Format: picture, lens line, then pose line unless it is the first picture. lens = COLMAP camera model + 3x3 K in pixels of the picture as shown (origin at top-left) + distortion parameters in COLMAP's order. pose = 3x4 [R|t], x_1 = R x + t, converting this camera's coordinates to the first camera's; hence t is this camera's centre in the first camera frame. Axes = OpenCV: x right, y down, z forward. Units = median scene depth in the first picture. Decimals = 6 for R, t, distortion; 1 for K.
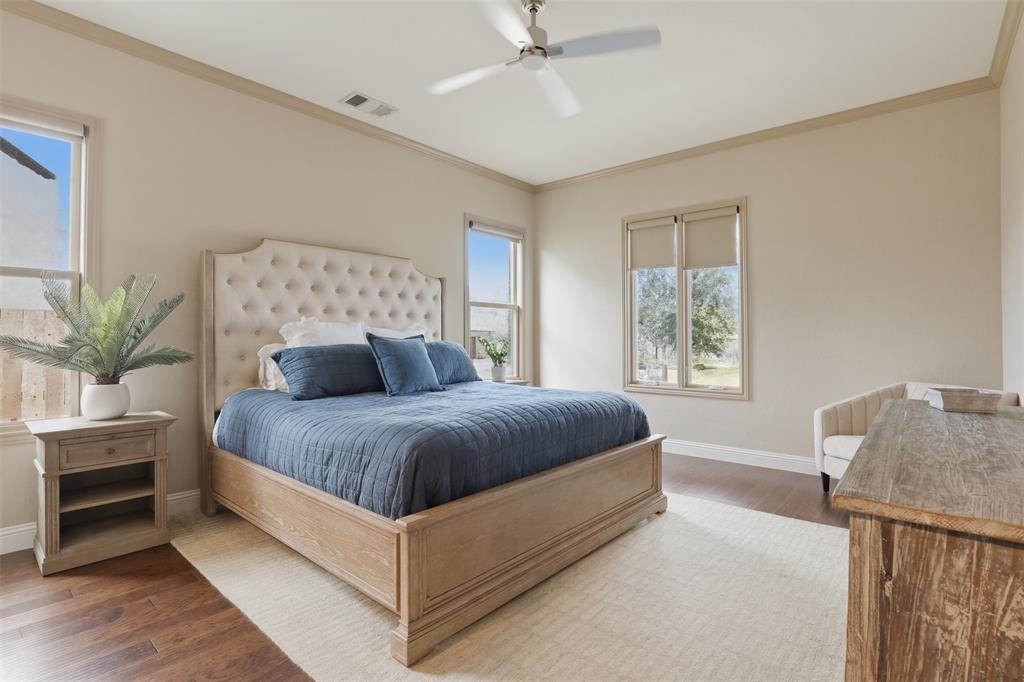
lens RADIAL K [[480.0, 0, 520.4], [0, 480.0, 339.4], [0, 0, 1]] dist [-0.036884, 0.007861]
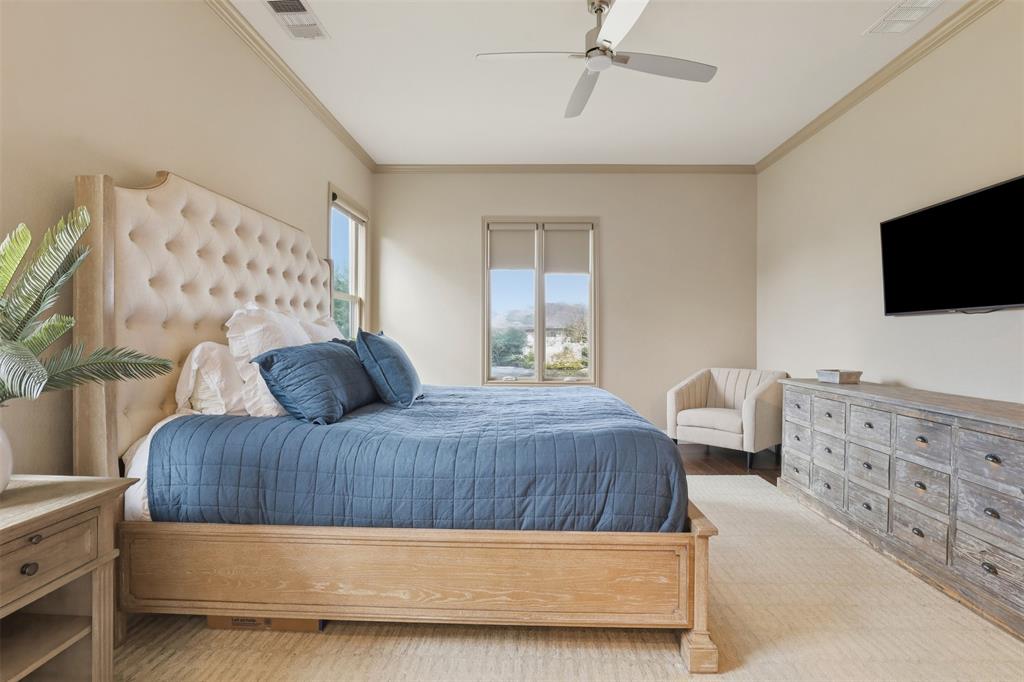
lens RADIAL K [[480.0, 0, 520.4], [0, 480.0, 339.4], [0, 0, 1]] dist [-0.036884, 0.007861]
pose [[0.790137, 0.000434, 0.612930, -0.483270], [-0.004824, 0.999973, 0.005511, 0.000229], [-0.612912, -0.007312, 0.790118, 0.203192]]
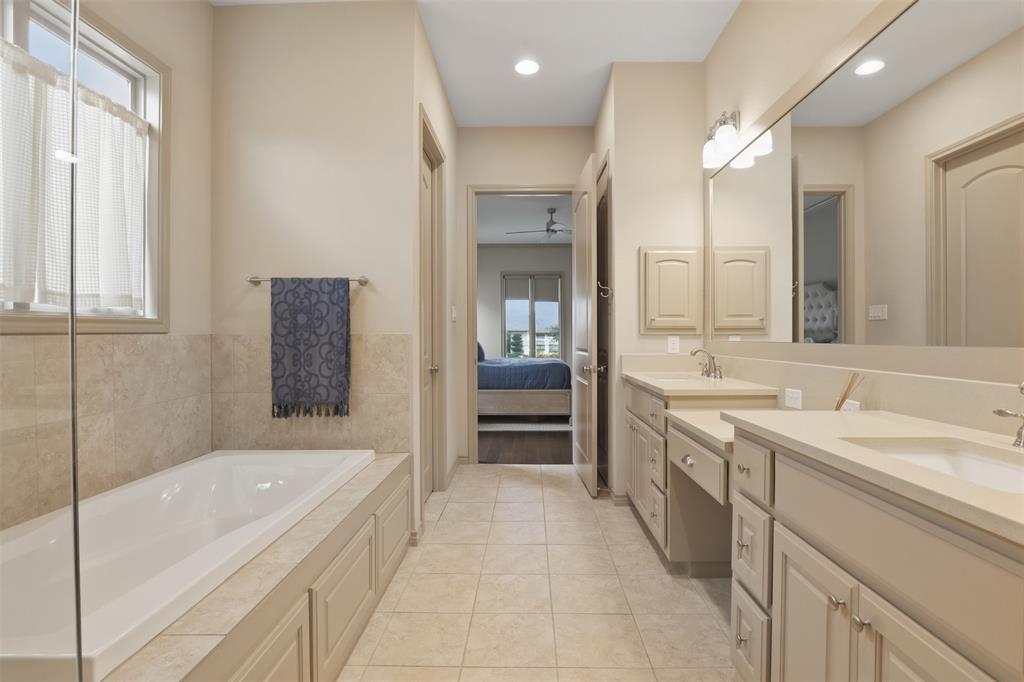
lens RADIAL K [[480.0, 0, 520.4], [0, 480.0, 339.4], [0, 0, 1]] dist [-0.036884, 0.007861]
pose [[0.787791, -0.005219, 0.615921, -1.238732], [0.001033, 0.999974, 0.007151, -0.000126], [-0.615942, -0.004997, 0.787776, -0.742032]]
